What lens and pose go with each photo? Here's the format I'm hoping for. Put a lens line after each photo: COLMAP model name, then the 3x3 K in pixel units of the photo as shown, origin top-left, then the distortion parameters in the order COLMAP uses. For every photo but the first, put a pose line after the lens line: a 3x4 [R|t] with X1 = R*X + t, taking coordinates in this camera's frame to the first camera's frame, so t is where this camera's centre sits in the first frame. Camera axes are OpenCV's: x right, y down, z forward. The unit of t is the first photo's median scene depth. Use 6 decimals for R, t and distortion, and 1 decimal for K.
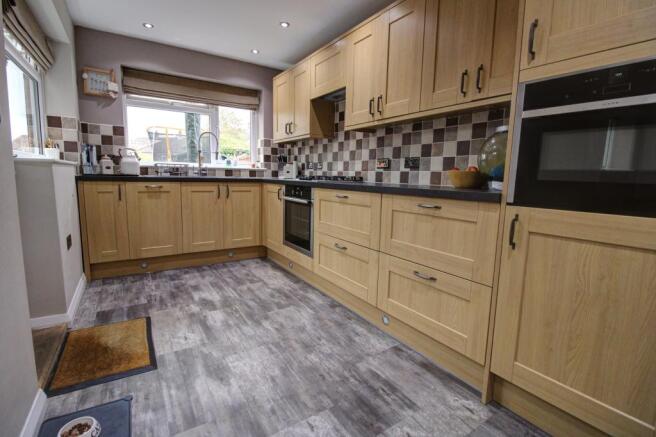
lens RADIAL K [[304.3, 0, 329.9], [0, 304.3, 216.2], [0, 0, 1]] dist [-0.018982, -0.001524]
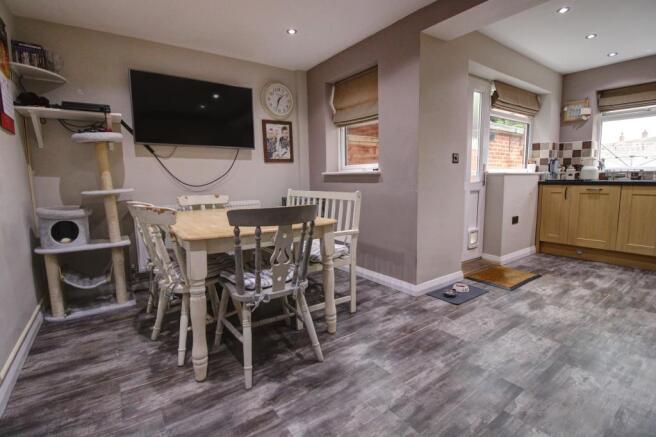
lens RADIAL K [[304.3, 0, 328.2], [0, 304.3, 217.2], [0, 0, 1]] dist [-0.018982, -0.001524]
pose [[0.029186, 0.099605, -0.994599, 0.637961], [-0.113986, 0.988864, 0.095686, 0.020903], [0.993054, 0.110577, 0.040215, -0.103382]]
